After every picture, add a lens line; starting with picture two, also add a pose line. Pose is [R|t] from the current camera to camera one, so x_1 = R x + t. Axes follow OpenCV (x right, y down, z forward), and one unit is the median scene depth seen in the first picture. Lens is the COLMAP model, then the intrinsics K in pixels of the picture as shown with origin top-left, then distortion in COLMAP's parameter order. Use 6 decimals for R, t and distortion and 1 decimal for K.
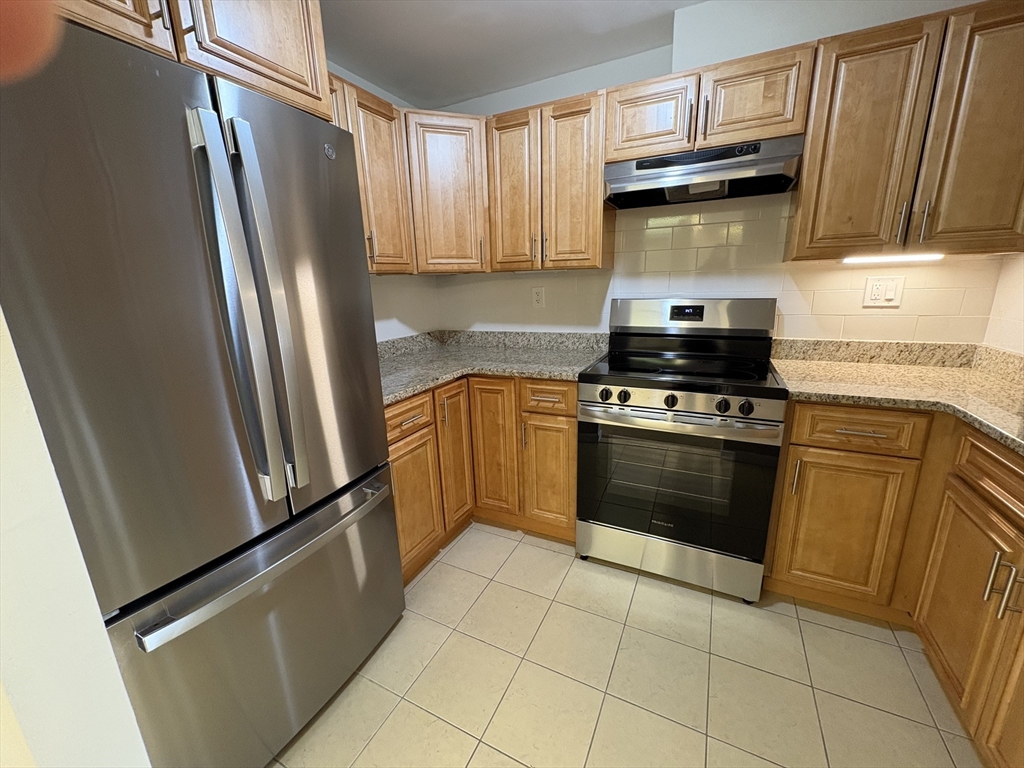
lens RADIAL K [[406.3, 0, 509.6], [0, 406.3, 385.5], [0, 0, 1]] dist [-0.001415, -0.000542]
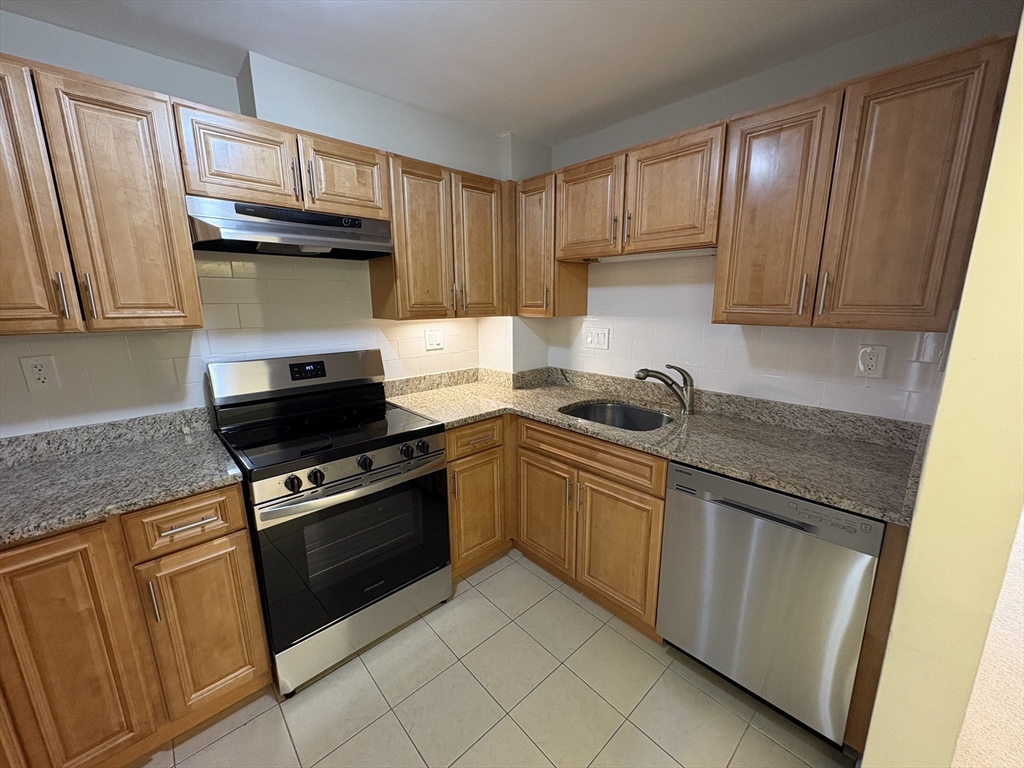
lens RADIAL K [[406.3, 0, 509.8], [0, 406.3, 383.9], [0, 0, 1]] dist [-0.001415, -0.000542]
pose [[0.349763, -0.165549, 0.922095, -0.323166], [0.226545, 0.969997, 0.088218, -0.141496], [-0.909034, 0.178041, 0.376774, 0.245370]]
